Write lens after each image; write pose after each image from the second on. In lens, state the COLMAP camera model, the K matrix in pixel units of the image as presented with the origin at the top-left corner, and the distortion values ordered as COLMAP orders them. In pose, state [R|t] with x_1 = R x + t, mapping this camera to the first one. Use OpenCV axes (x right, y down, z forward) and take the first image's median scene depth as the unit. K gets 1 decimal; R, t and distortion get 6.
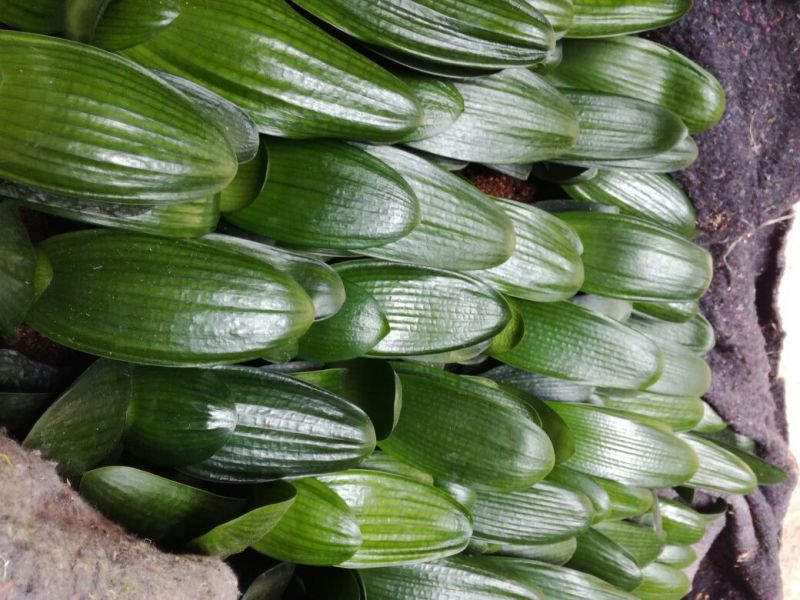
lens RADIAL K [[665.1, 0, 400.0], [0, 665.1, 300.0], [0, 0, 1]] dist [0.038243, -0.100805]
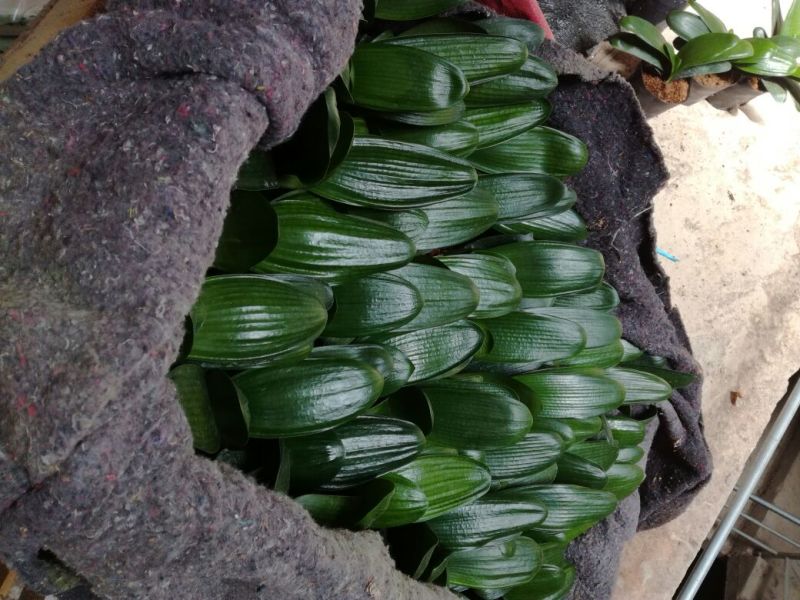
lens RADIAL K [[658.9, 0, 400.0], [0, 658.9, 300.0], [0, 0, 1]] dist [0.089111, -0.176367]
pose [[0.966272, -0.241470, 0.089498, -0.113198], [0.236705, 0.969687, 0.060651, -0.160387], [-0.101431, -0.037421, 0.994139, -0.402003]]
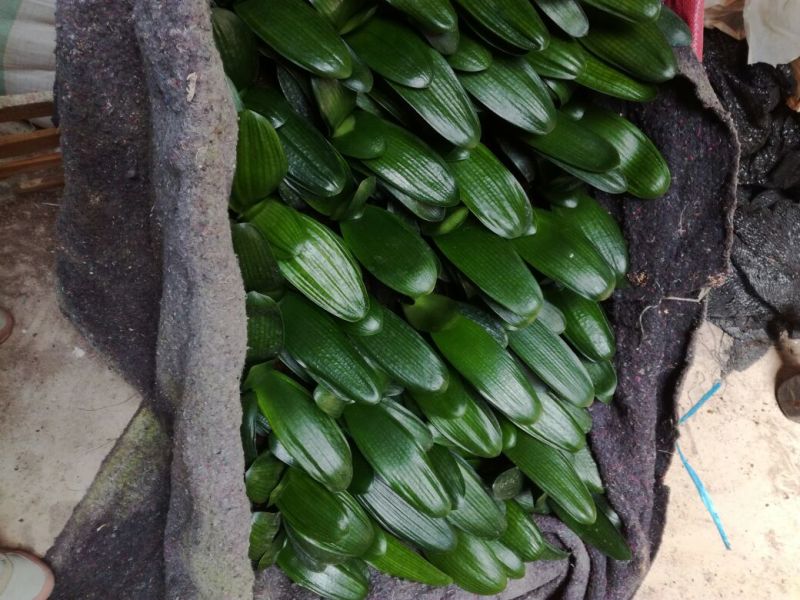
lens RADIAL K [[658.9, 0, 400.0], [0, 658.9, 300.0], [0, 0, 1]] dist [0.089111, -0.176367]
pose [[0.836870, 0.486983, -0.249993, 0.462871], [-0.538628, 0.814008, -0.217420, 0.522125], [0.097616, 0.316605, 0.943521, -0.345571]]
